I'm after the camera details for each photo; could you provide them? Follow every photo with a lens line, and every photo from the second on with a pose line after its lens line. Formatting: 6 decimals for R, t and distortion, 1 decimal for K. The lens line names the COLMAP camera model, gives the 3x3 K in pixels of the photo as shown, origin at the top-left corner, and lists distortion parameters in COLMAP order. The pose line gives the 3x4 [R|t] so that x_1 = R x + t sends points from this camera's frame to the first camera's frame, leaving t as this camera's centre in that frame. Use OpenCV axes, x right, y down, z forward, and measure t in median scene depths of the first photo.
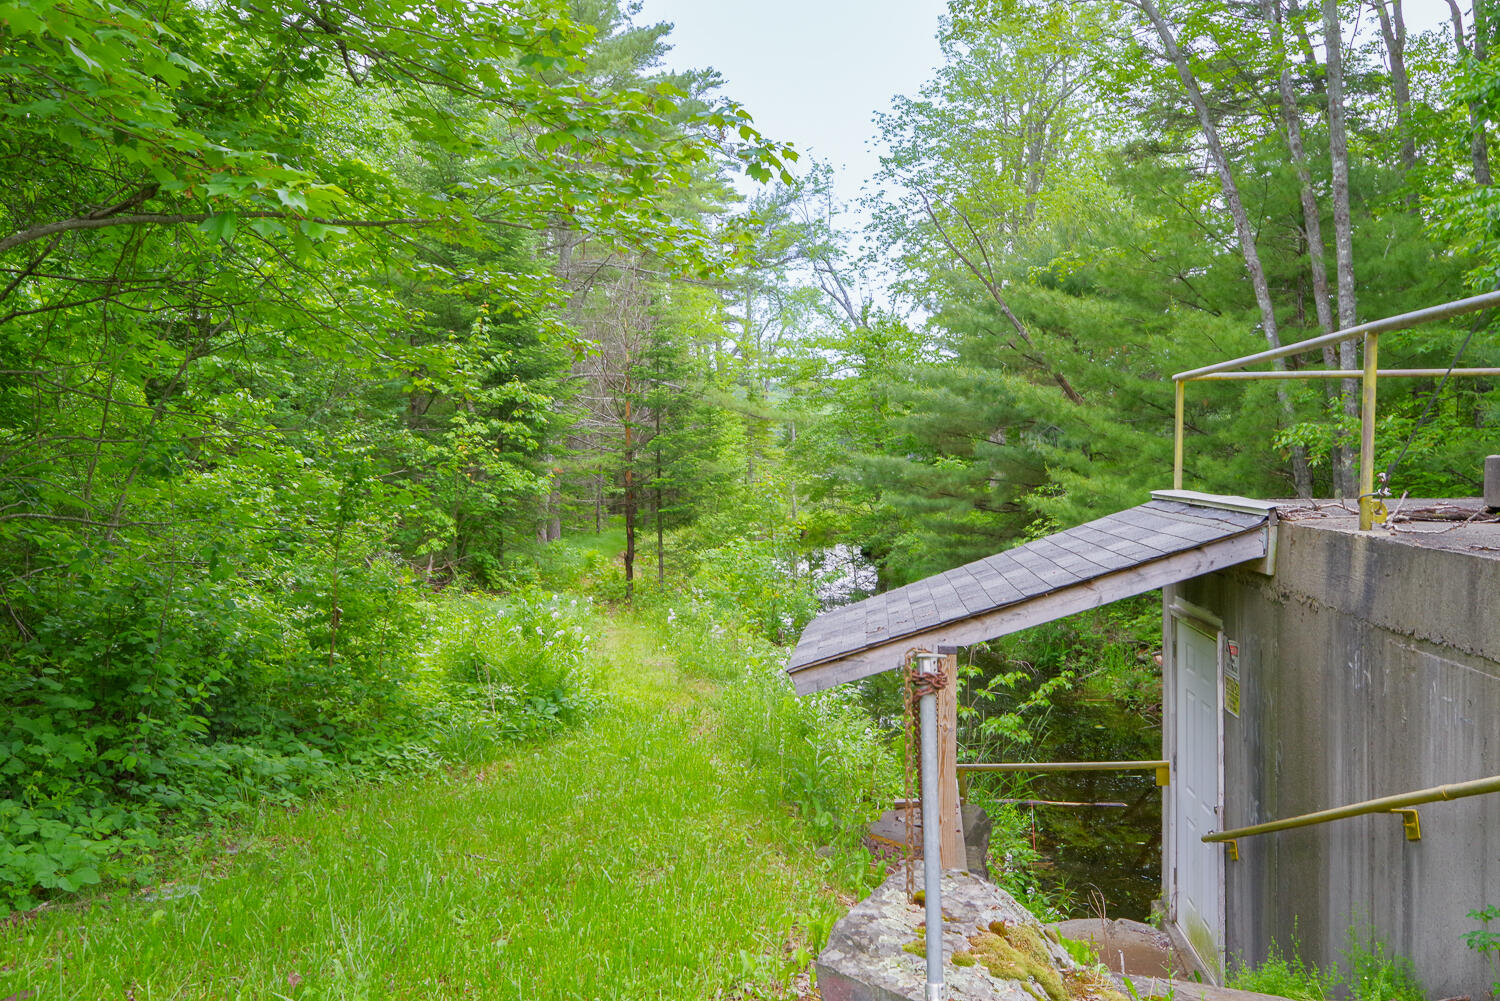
lens RADIAL K [[1239.1, 0, 748.3], [0, 1239.1, 507.2], [0, 0, 1]] dist [0.000466, -0.008419]
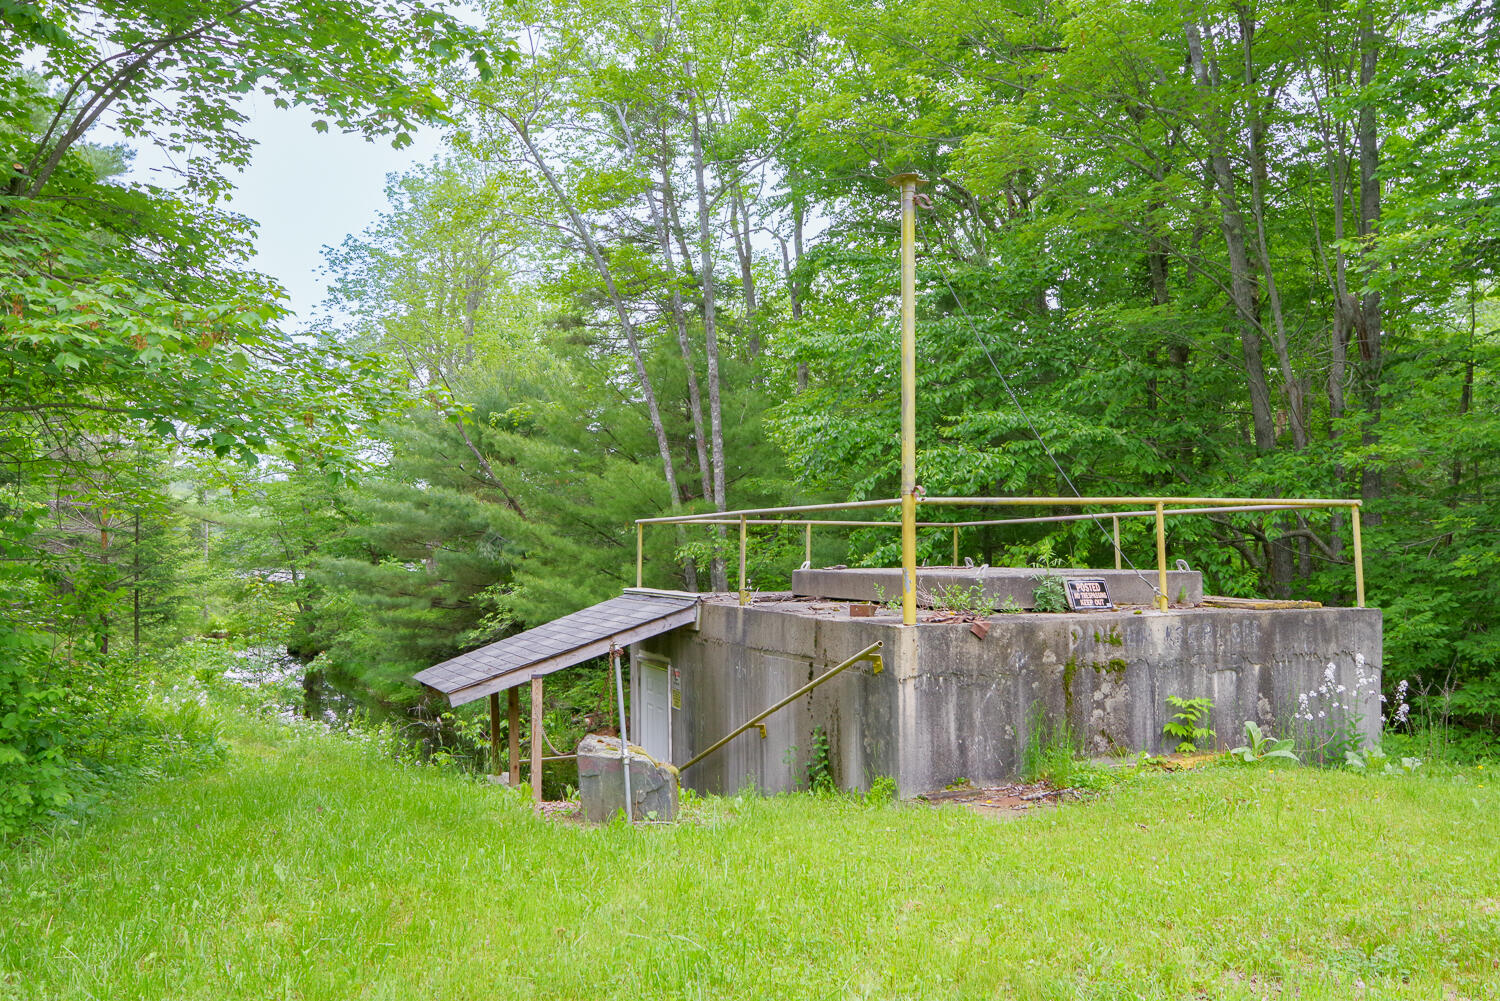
lens RADIAL K [[1239.1, 0, 748.3], [0, 1239.1, 507.2], [0, 0, 1]] dist [0.000466, -0.008419]
pose [[0.885738, 0.024067, 0.463562, -0.141680], [0.013275, 0.996933, -0.077122, 0.004121], [-0.463996, 0.074463, 0.882702, -0.263213]]
